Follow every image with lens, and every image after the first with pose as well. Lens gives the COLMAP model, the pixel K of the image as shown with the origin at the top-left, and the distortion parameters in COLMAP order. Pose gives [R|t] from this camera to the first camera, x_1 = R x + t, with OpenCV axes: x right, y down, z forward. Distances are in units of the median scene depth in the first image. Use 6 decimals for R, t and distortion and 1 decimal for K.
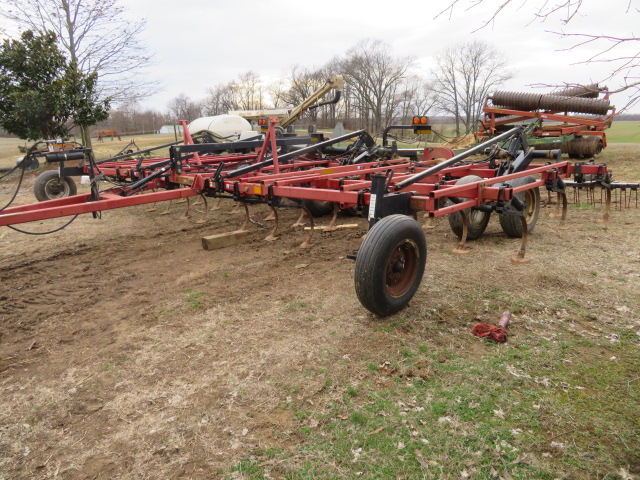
lens RADIAL K [[449.3, 0, 321.0], [0, 449.3, 236.3], [0, 0, 1]] dist [-0.005627, -0.000908]
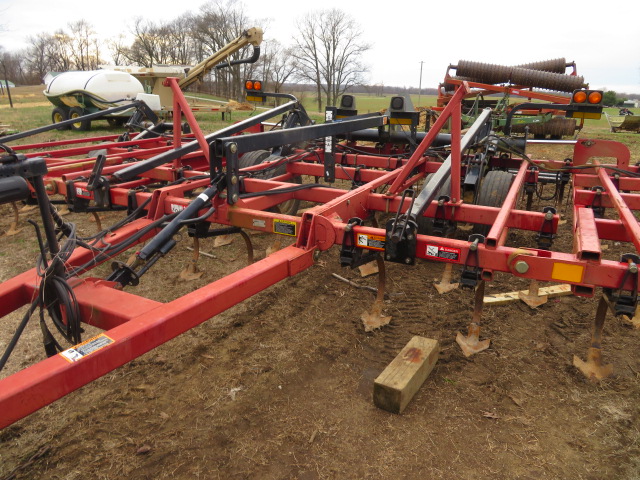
lens RADIAL K [[449.3, 0, 321.0], [0, 449.3, 236.3], [0, 0, 1]] dist [-0.005627, -0.000908]
pose [[0.950336, -0.056306, 0.306091, -0.105018], [0.034238, 0.996443, 0.076998, -0.039237], [-0.309338, -0.062694, 0.948883, 0.159343]]
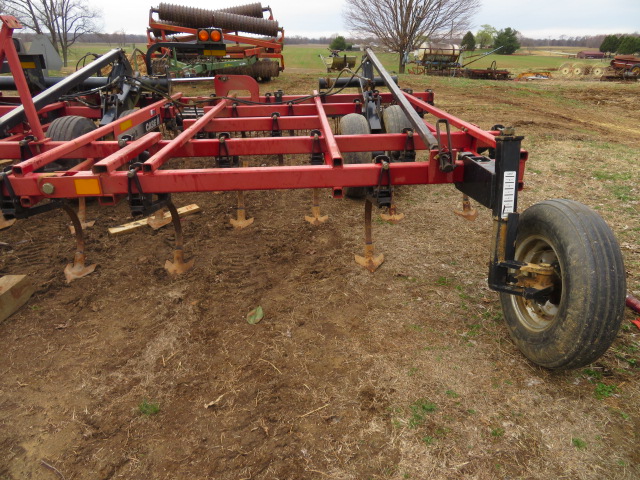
lens RADIAL K [[452.8, 0, 319.9], [0, 452.8, 237.6], [0, 0, 1]] dist [-0.006491, -0.005094]
pose [[0.683400, -0.265571, 0.680027, -0.067991], [0.153911, 0.962963, 0.221391, -0.026720], [-0.713635, -0.046635, 0.698964, 0.117289]]
